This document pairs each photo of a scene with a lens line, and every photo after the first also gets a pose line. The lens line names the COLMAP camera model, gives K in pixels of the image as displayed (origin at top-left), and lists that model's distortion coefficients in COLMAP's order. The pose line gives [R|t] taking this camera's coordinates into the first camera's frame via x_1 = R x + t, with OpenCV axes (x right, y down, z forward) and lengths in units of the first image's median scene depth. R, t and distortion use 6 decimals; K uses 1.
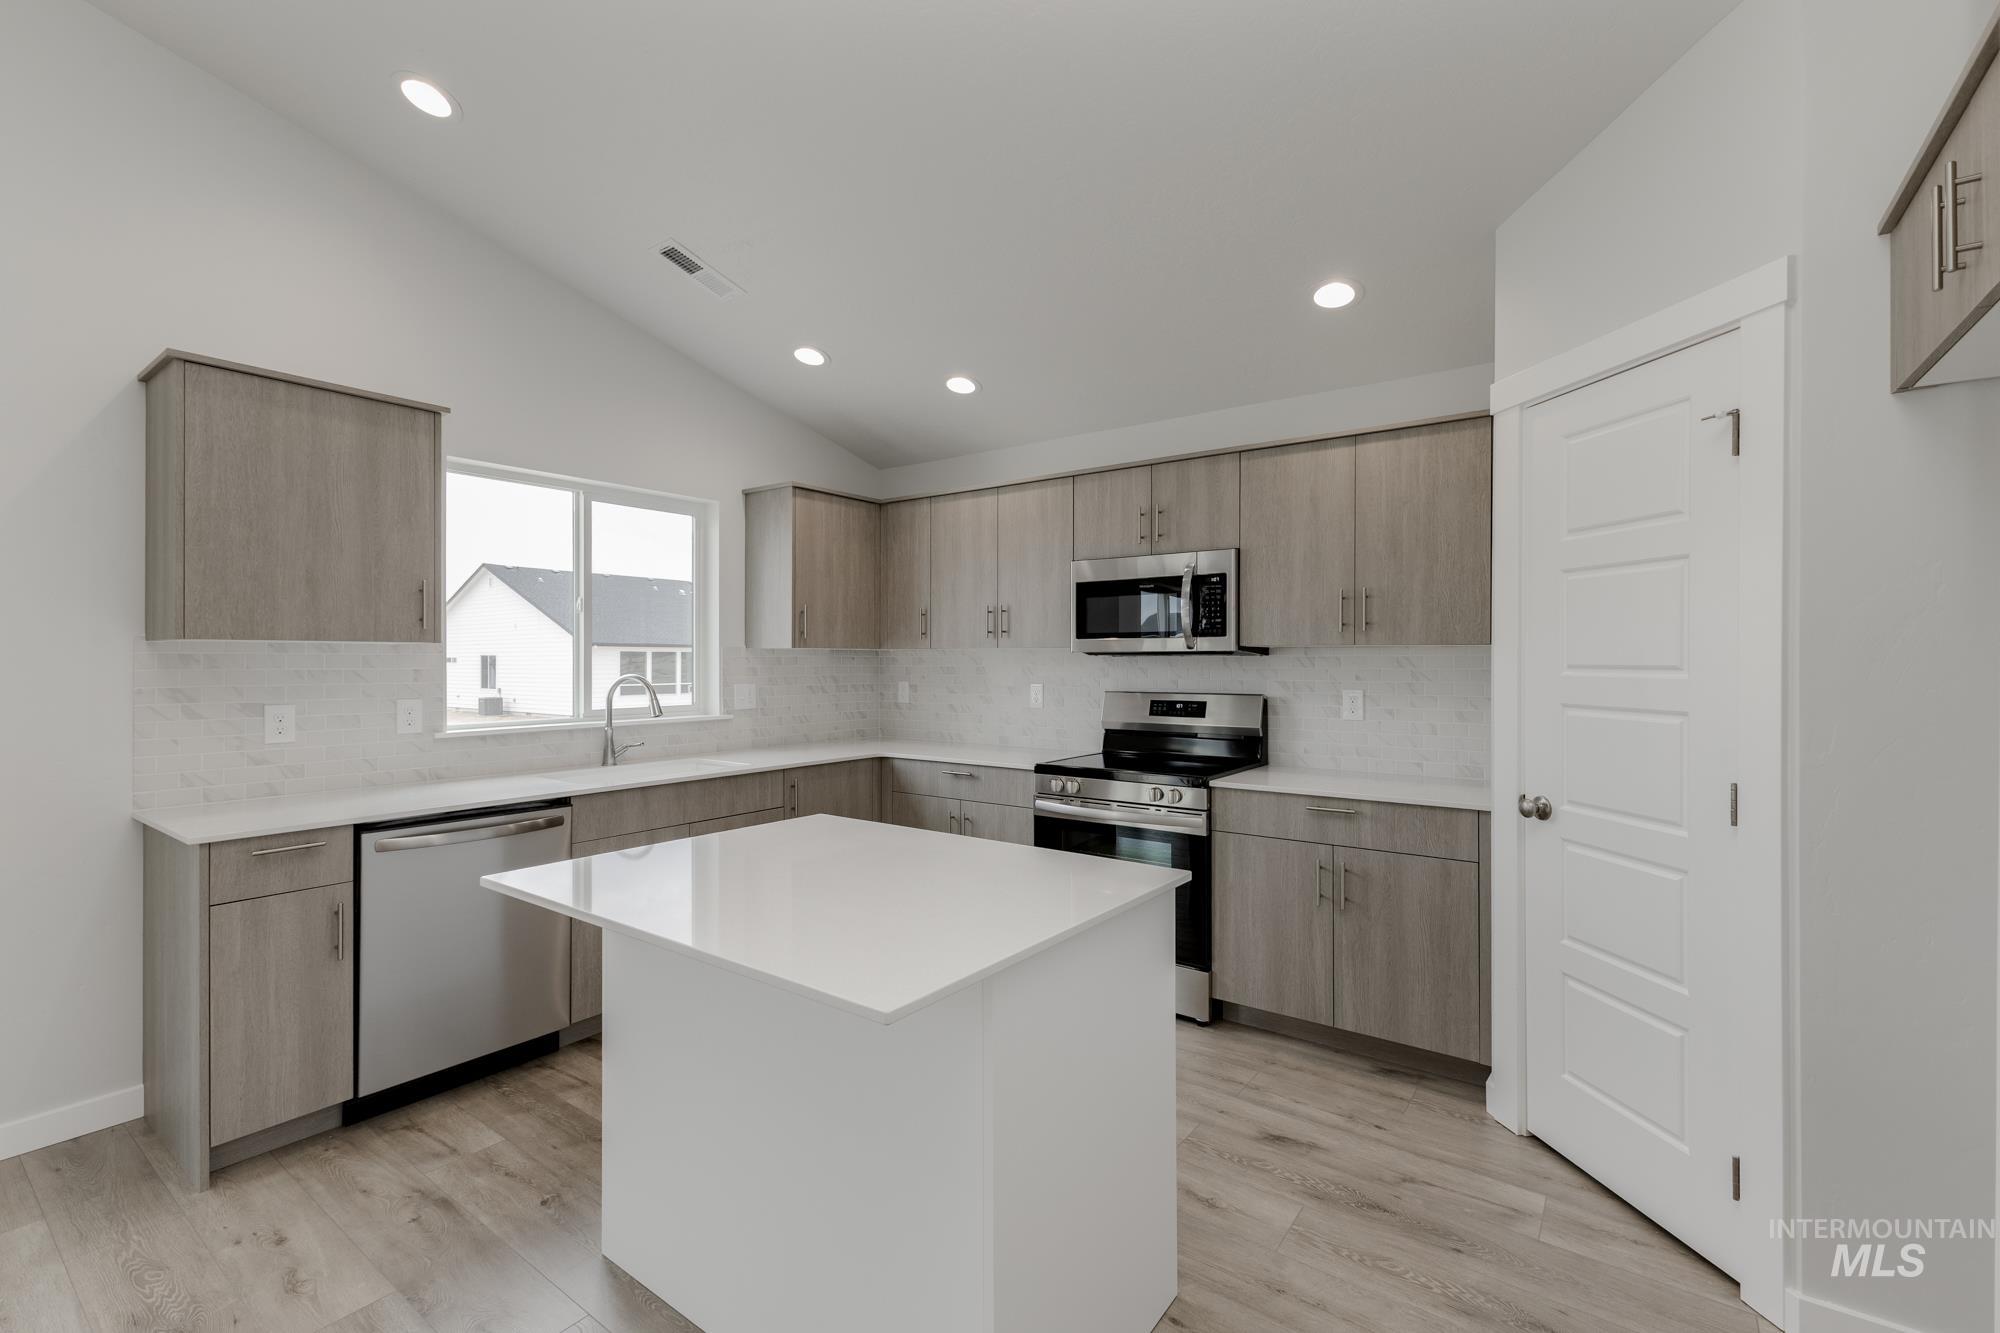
lens RADIAL K [[886.9, 0, 1000.0], [0, 886.9, 666.5], [0, 0, 1]] dist [0.011676, -0.000207]
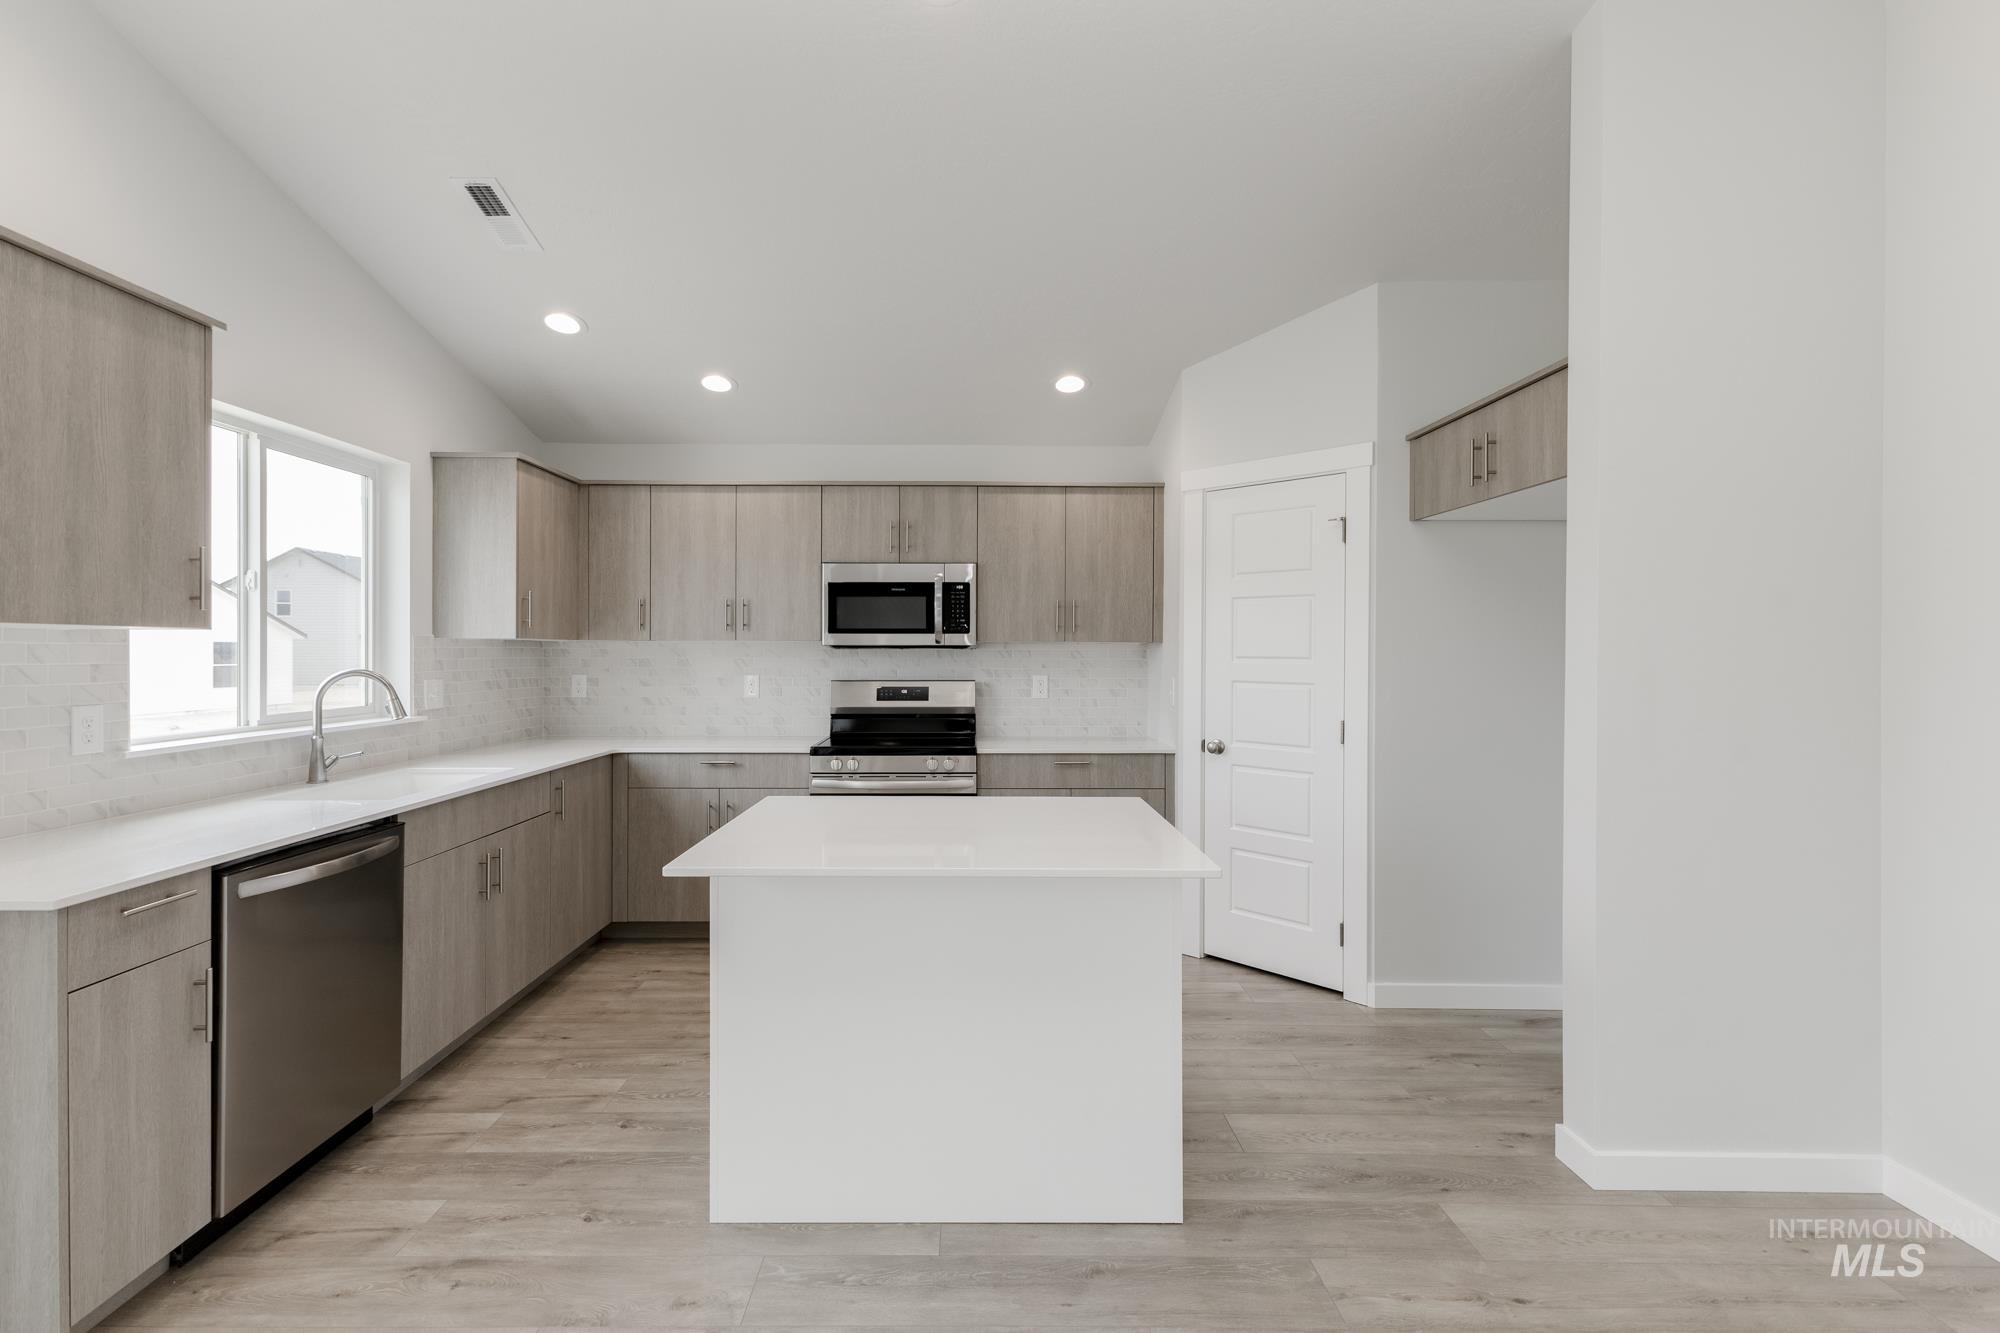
lens RADIAL K [[886.9, 0, 1000.0], [0, 886.9, 666.5], [0, 0, 1]] dist [0.011676, -0.000207]
pose [[0.797423, -0.008423, 0.603362, -0.437058], [0.002621, 0.999941, 0.010495, -0.000775], [-0.603415, -0.006787, 0.797399, -0.015709]]
